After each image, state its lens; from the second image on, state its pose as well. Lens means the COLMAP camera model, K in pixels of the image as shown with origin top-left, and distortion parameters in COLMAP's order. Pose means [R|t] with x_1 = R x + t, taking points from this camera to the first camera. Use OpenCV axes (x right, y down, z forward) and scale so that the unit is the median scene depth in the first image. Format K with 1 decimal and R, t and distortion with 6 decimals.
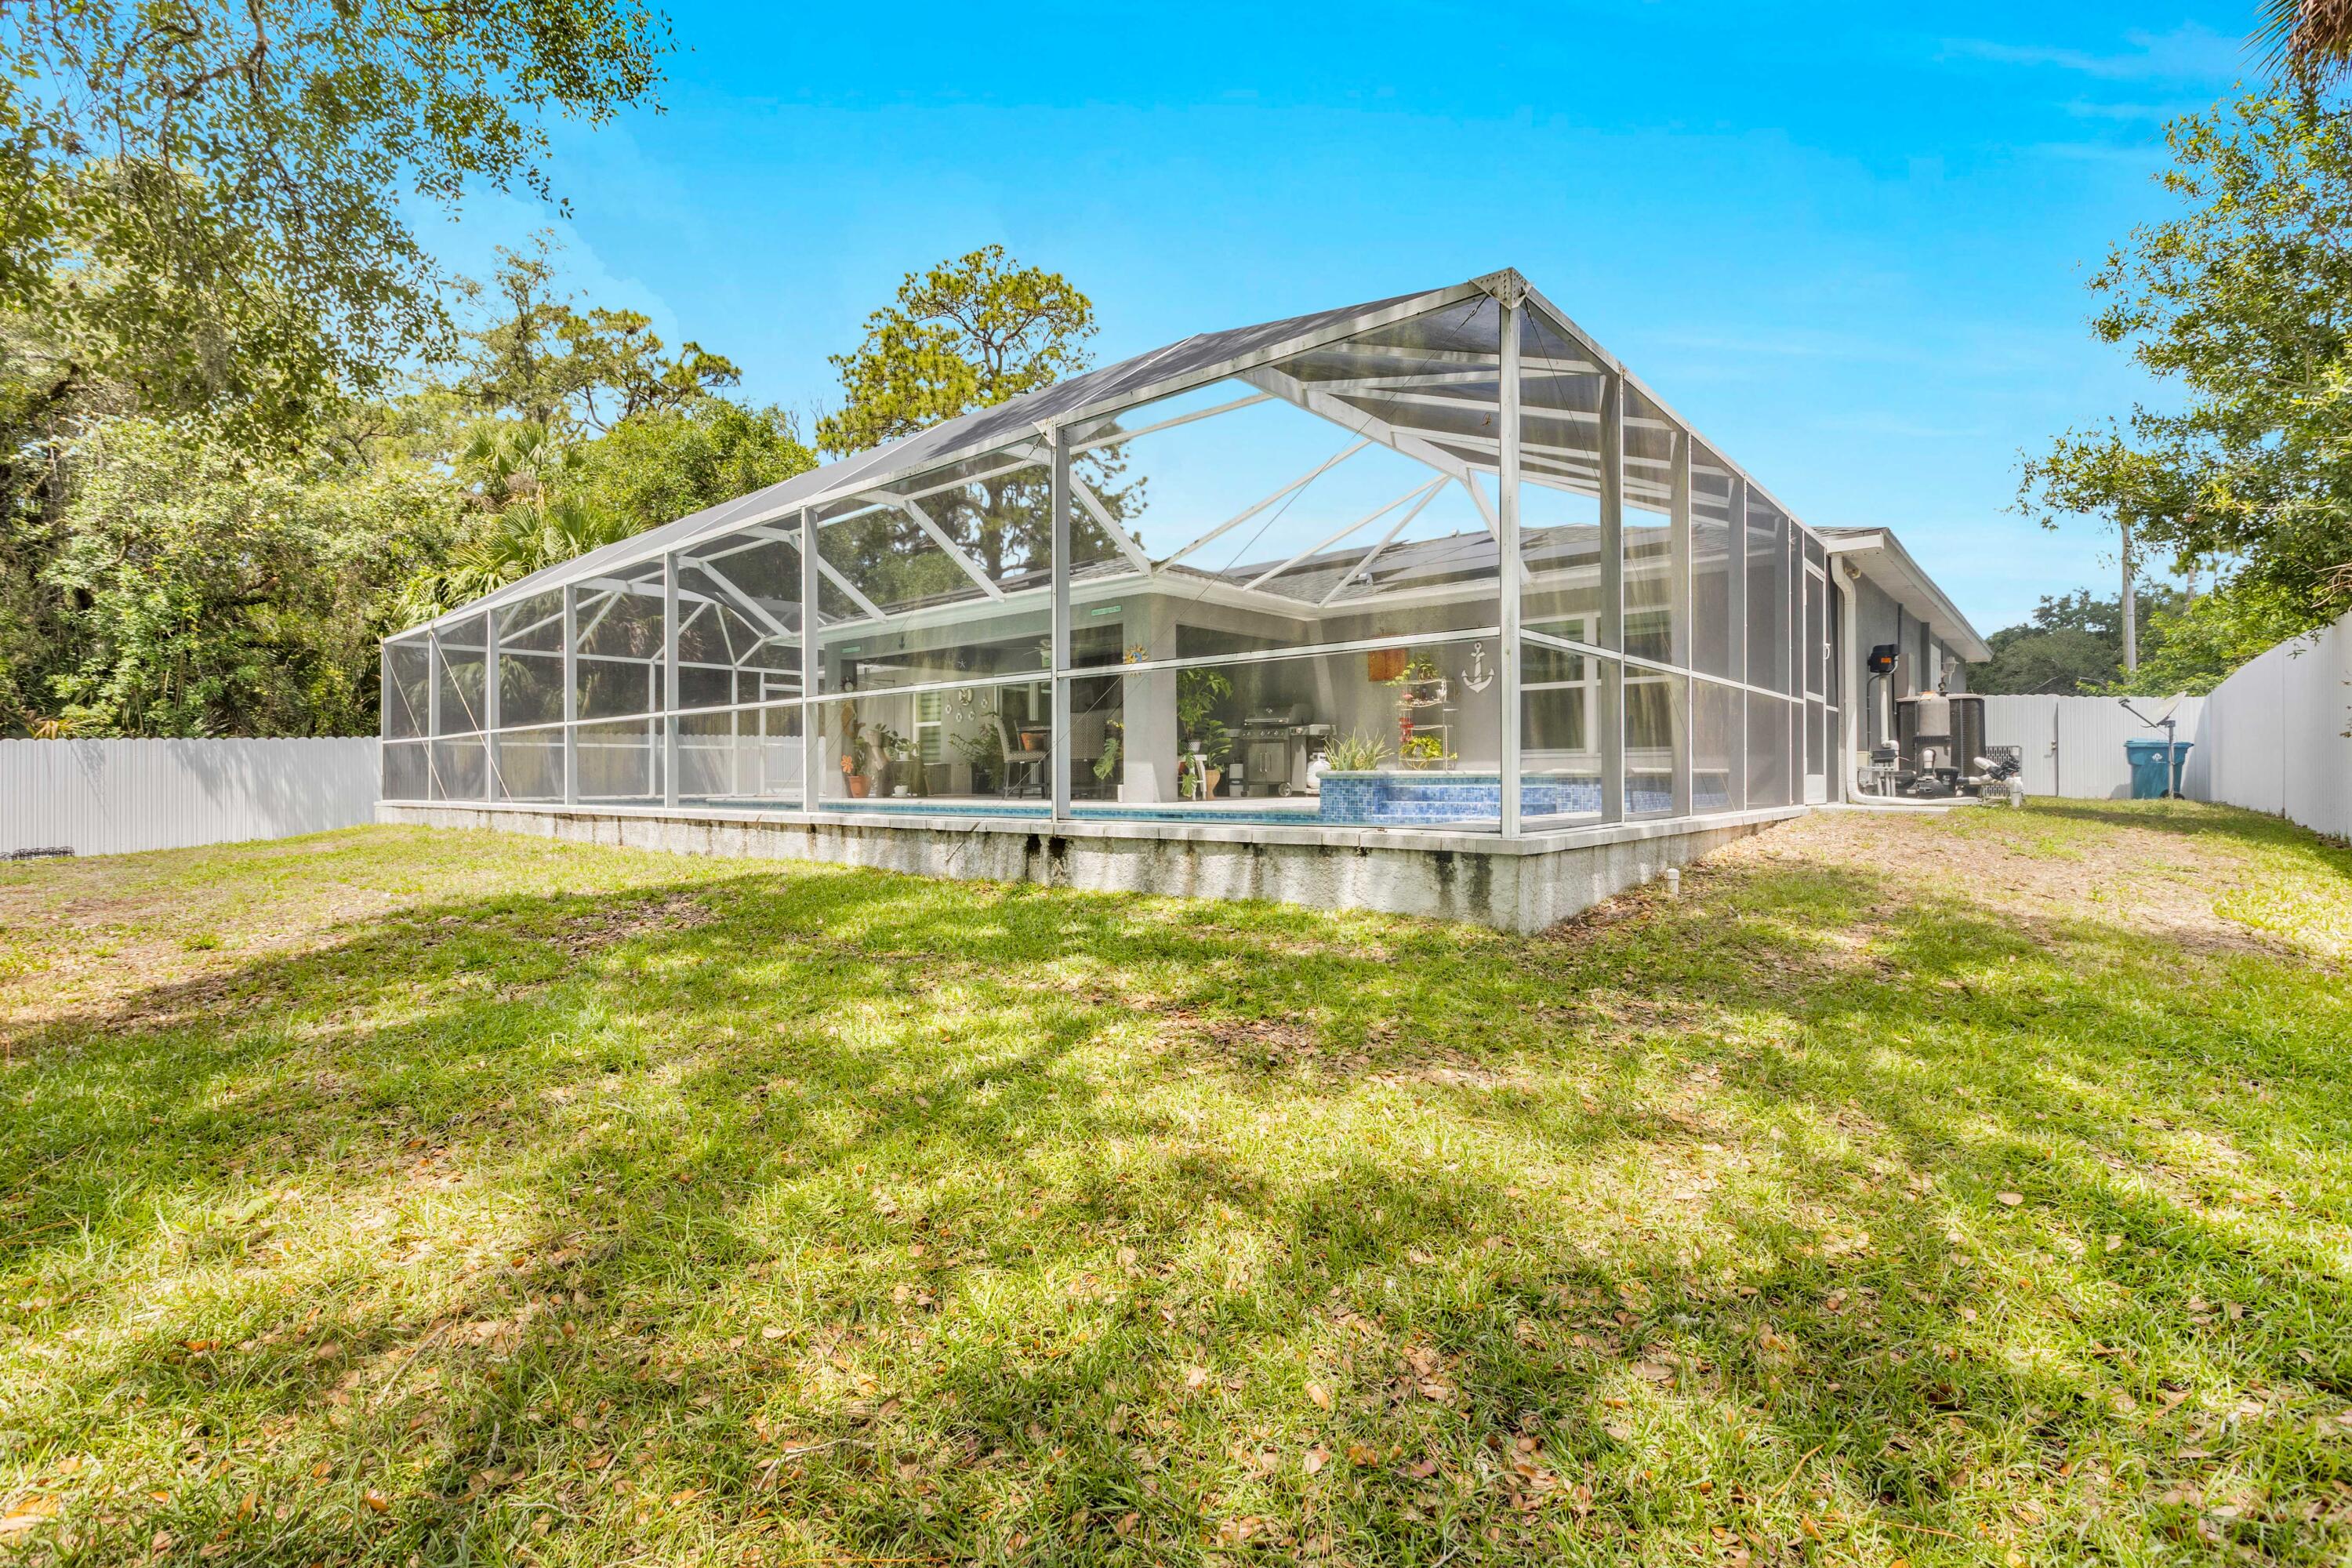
lens RADIAL K [[1081.5, 0, 1161.1], [0, 1081.5, 781.4], [0, 0, 1]] dist [-0.006868, 0.000270]
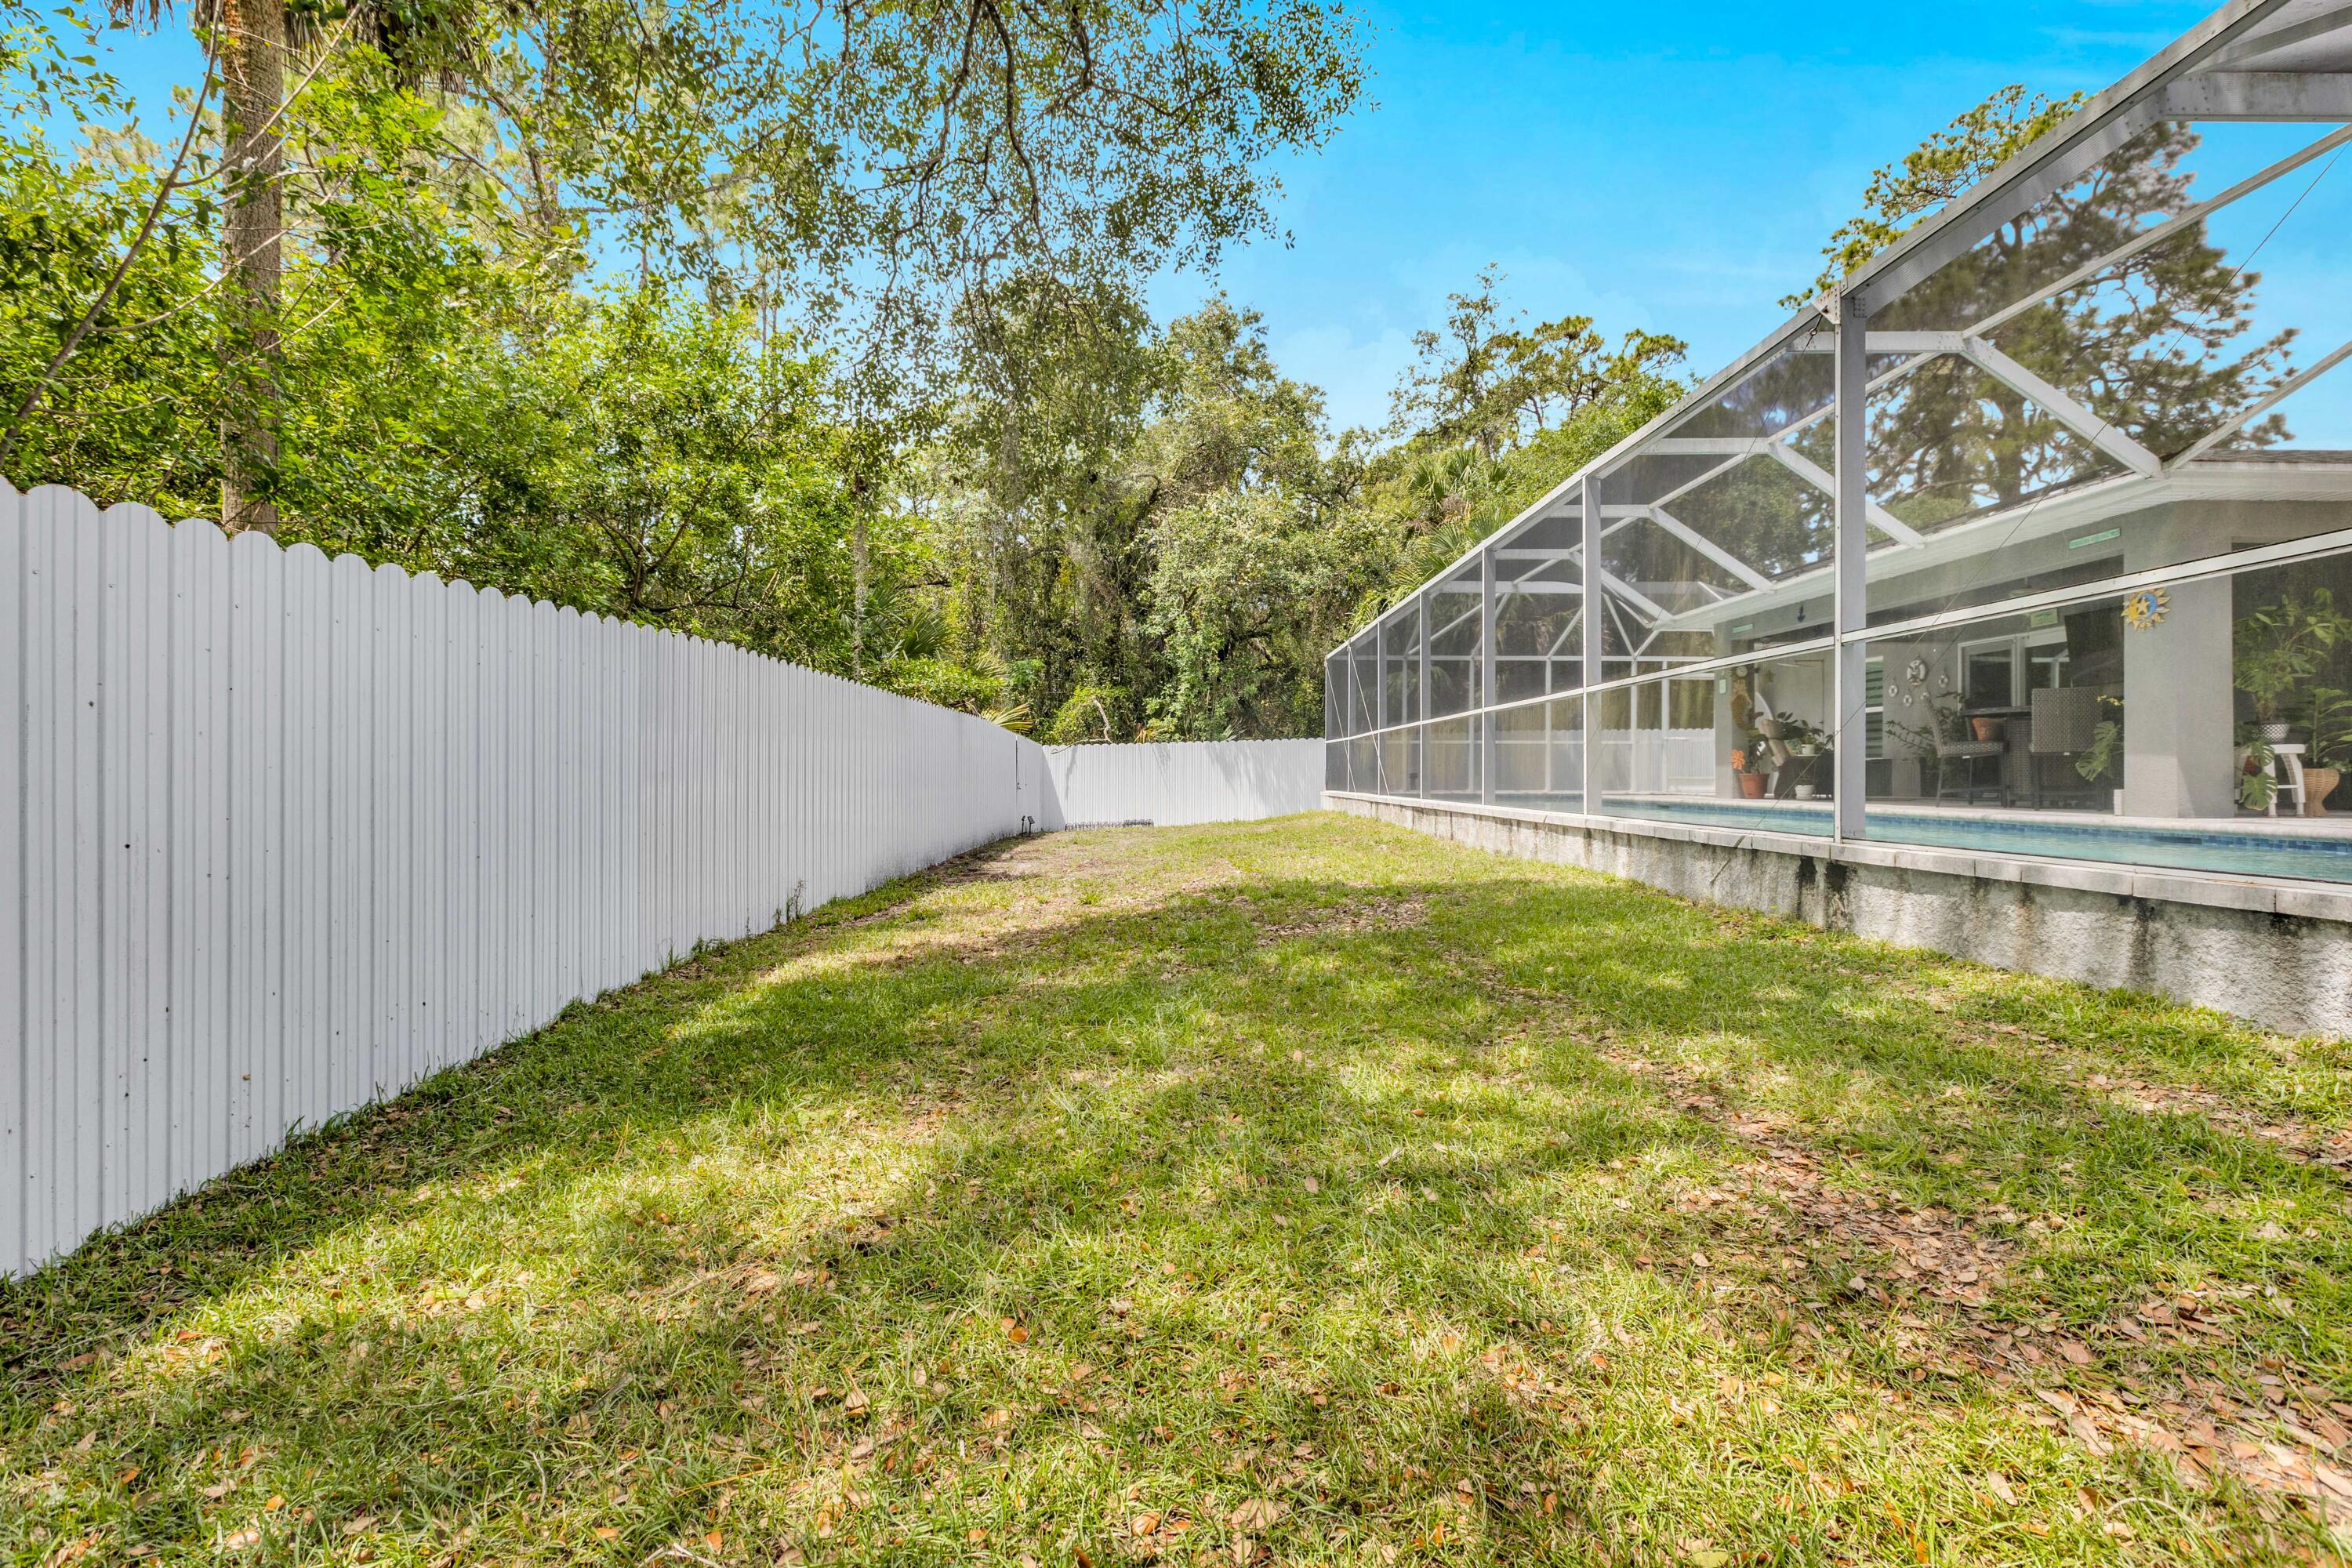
lens RADIAL K [[1081.5, 0, 1173.8], [0, 1081.5, 773.9], [0, 0, 1]] dist [-0.006868, 0.000270]
pose [[0.657161, 0.007575, -0.753712, 0.079296], [-0.008573, 0.999960, 0.002575, -0.003043], [0.753701, 0.004770, 0.657200, 0.096742]]
